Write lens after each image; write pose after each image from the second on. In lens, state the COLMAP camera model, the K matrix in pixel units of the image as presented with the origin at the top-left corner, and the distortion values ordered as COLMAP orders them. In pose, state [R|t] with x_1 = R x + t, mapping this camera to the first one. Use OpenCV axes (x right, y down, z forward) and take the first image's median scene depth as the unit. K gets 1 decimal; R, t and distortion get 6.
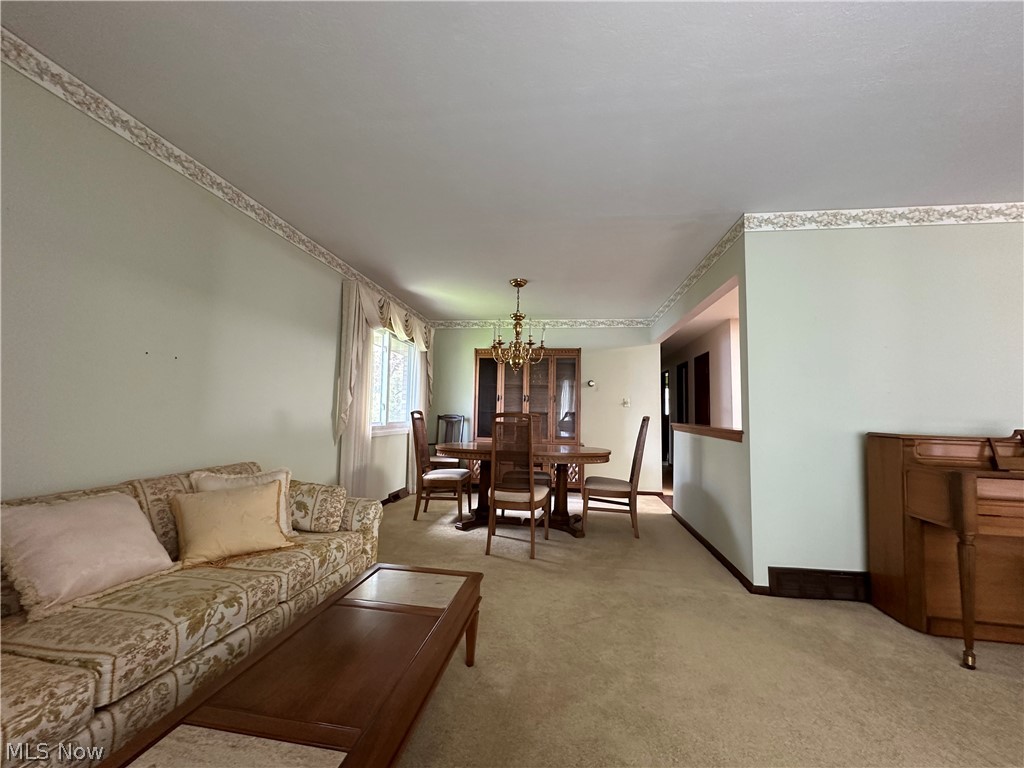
lens RADIAL K [[406.9, 0, 517.9], [0, 406.9, 384.8], [0, 0, 1]] dist [-0.003042, 0.000989]
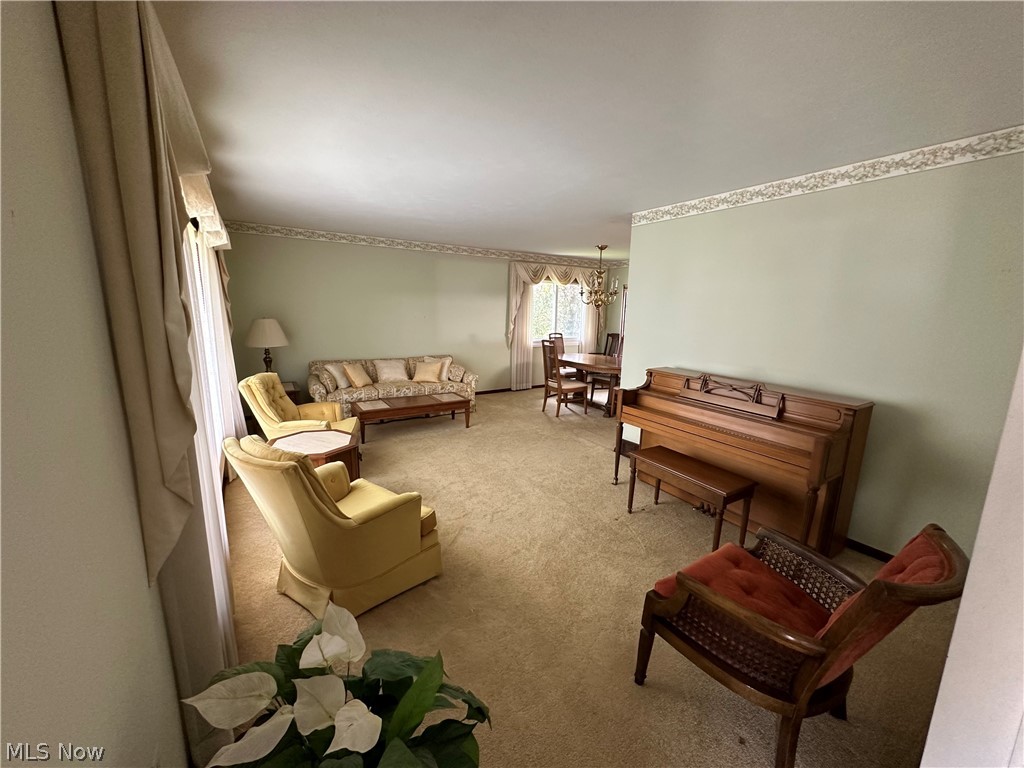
lens RADIAL K [[406.9, 0, 516.8], [0, 406.9, 383.7], [0, 0, 1]] dist [-0.003042, 0.000989]
pose [[0.654916, 0.130357, -0.744374, 1.463620], [0.050365, 0.975291, 0.215108, -0.159506], [0.754022, -0.178368, 0.632168, -0.352552]]
